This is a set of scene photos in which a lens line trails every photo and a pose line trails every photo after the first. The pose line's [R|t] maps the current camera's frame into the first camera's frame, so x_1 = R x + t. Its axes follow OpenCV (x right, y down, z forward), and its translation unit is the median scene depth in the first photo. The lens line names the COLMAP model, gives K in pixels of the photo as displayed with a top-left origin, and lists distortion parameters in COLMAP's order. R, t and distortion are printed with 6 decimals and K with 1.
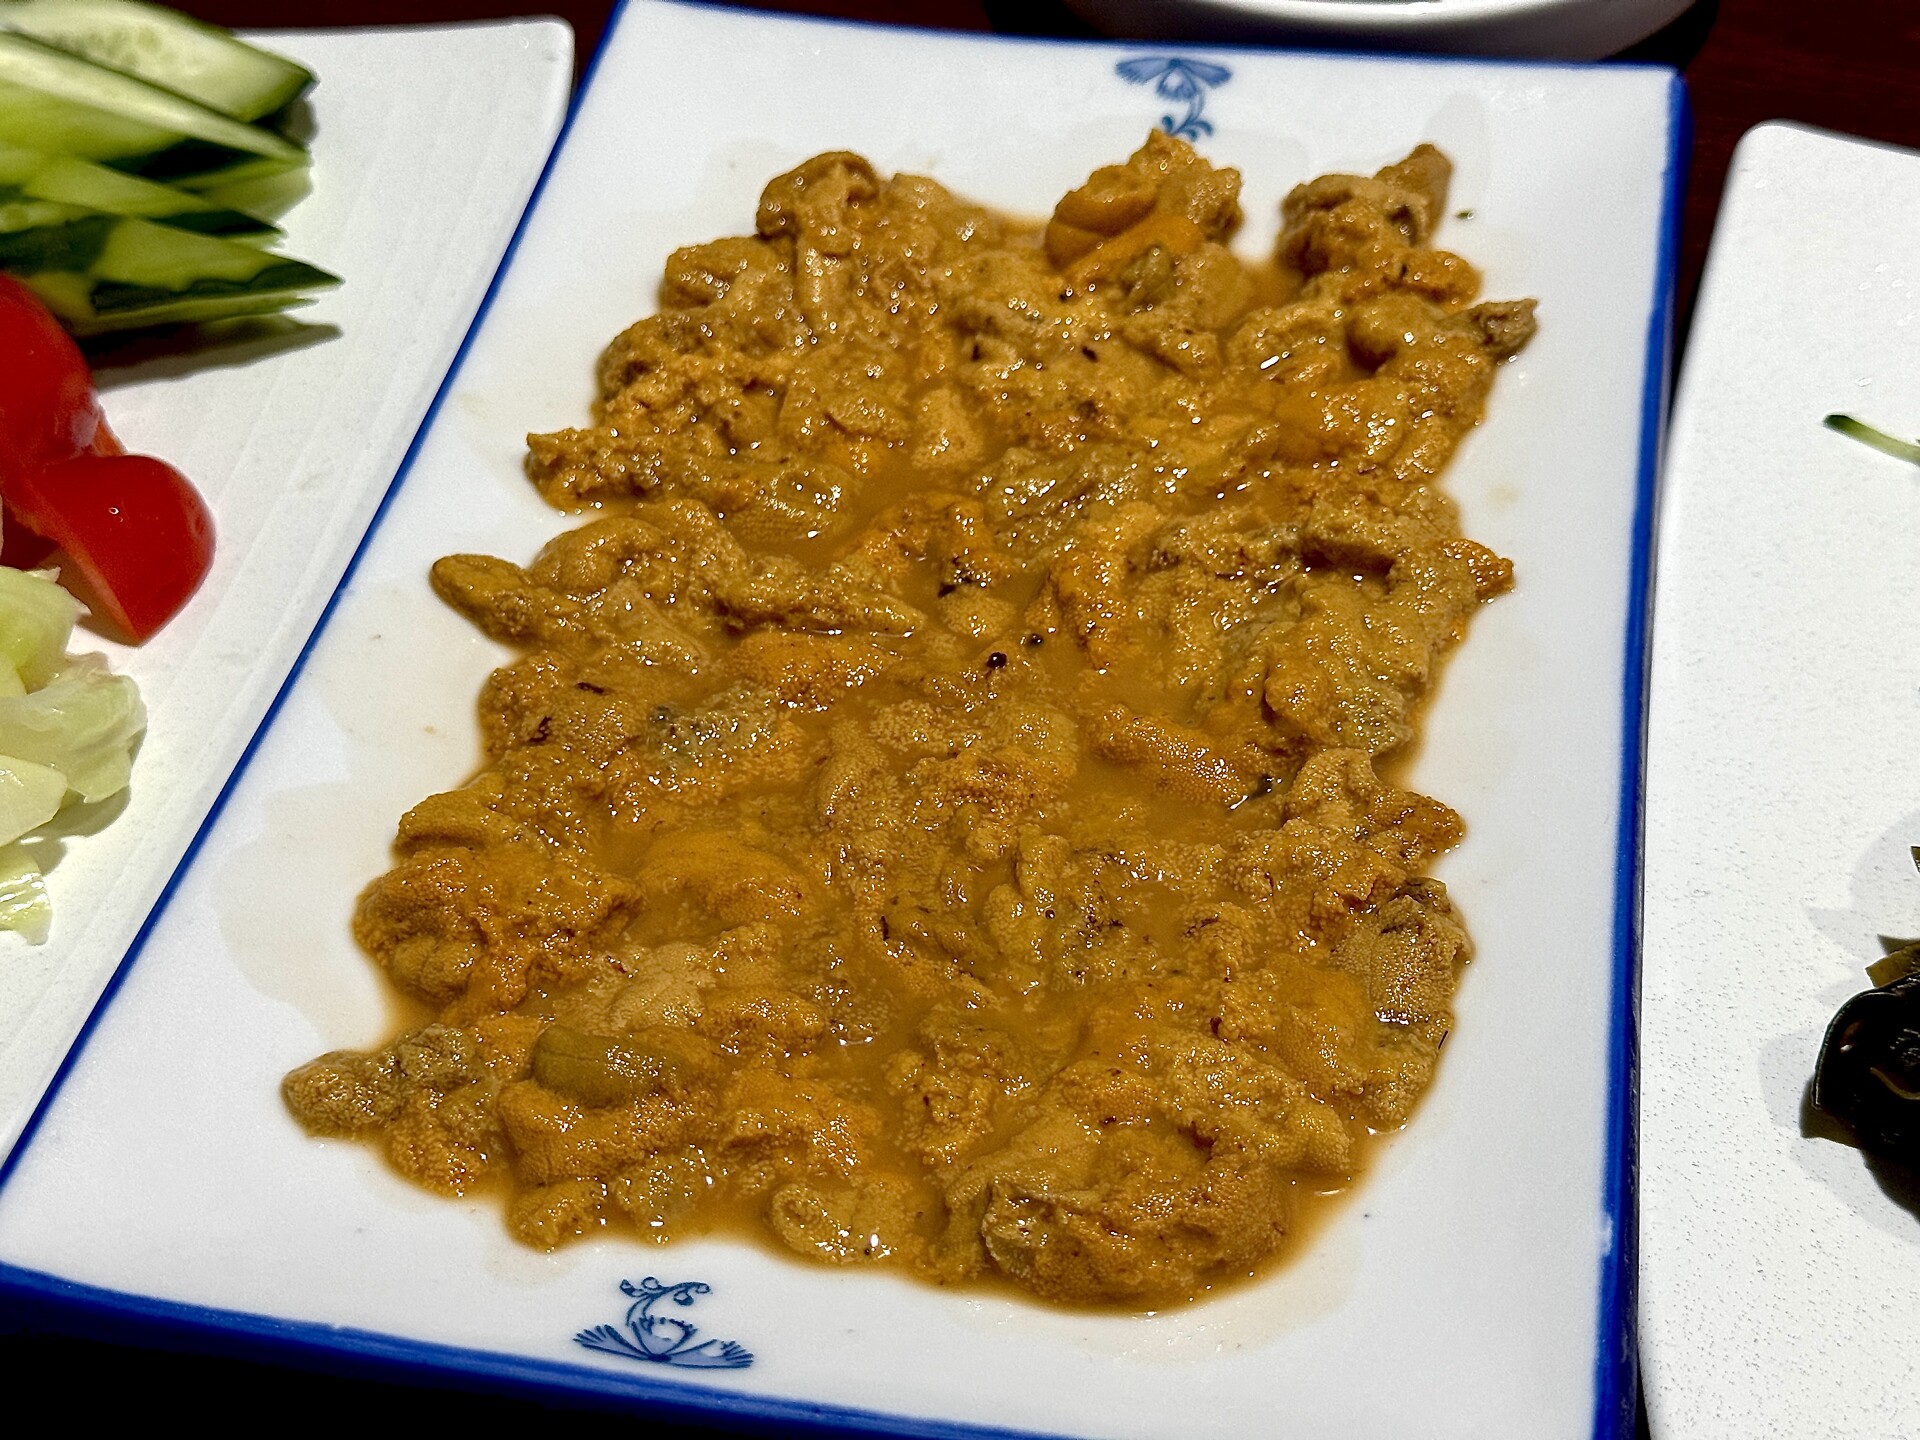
lens RADIAL K [[2769.6, 0, 960.0], [0, 2769.6, 720.0], [0, 0, 1]] dist [0.177652, -0.459680]
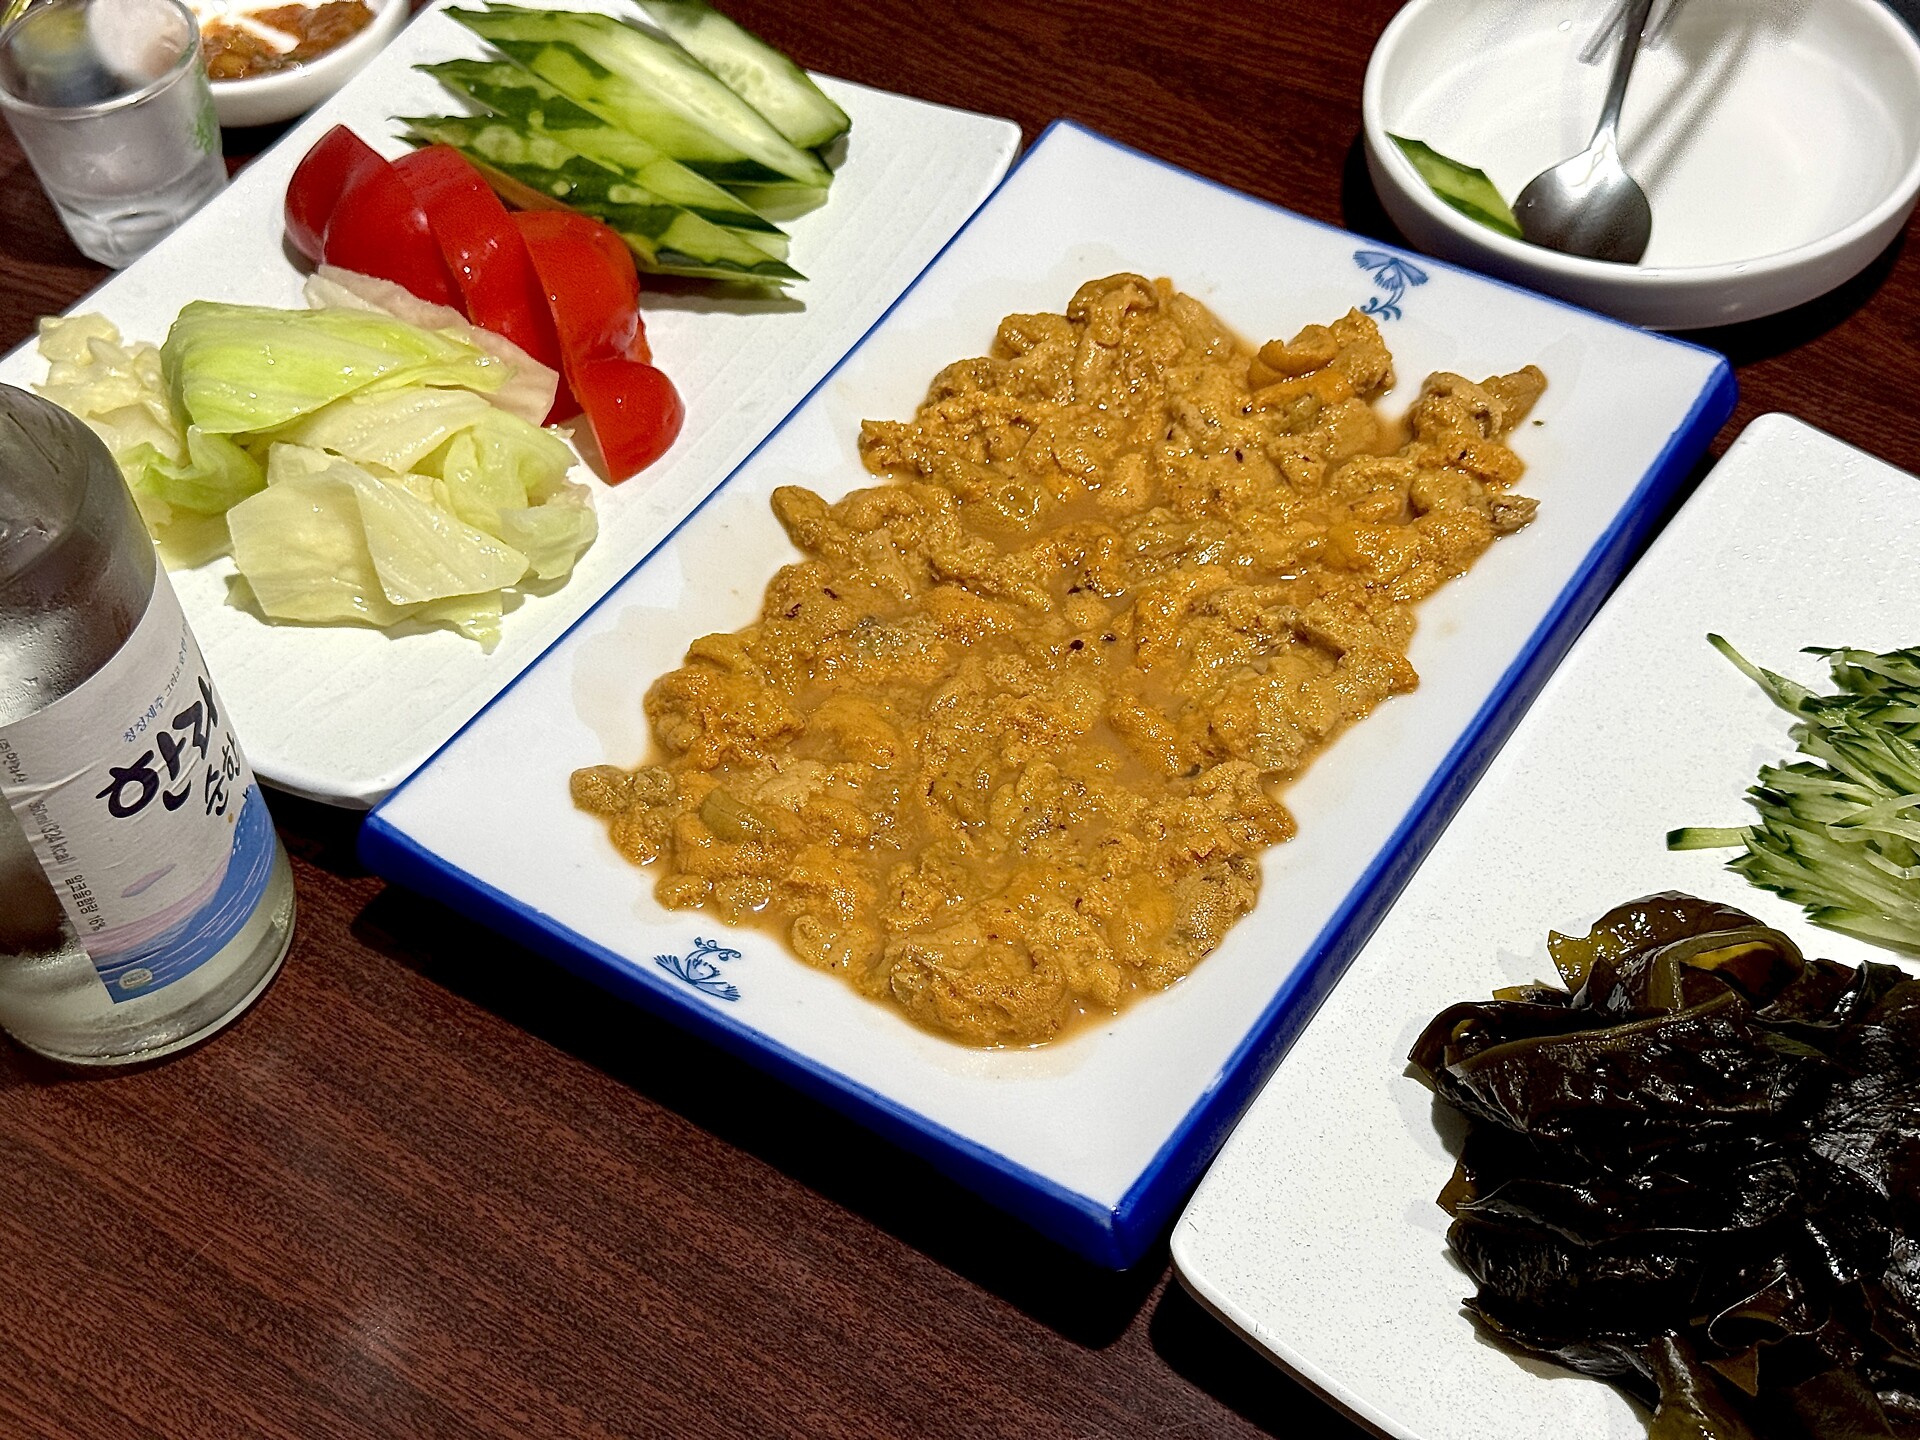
lens RADIAL K [[2769.6, 0, 960.0], [0, 2769.6, 720.0], [0, 0, 1]] dist [0.177652, -0.459680]
pose [[0.925056, 0.280170, -0.256469, 0.350214], [-0.257833, 0.959000, 0.117648, -0.141837], [0.278915, -0.042705, 0.959366, -0.497260]]
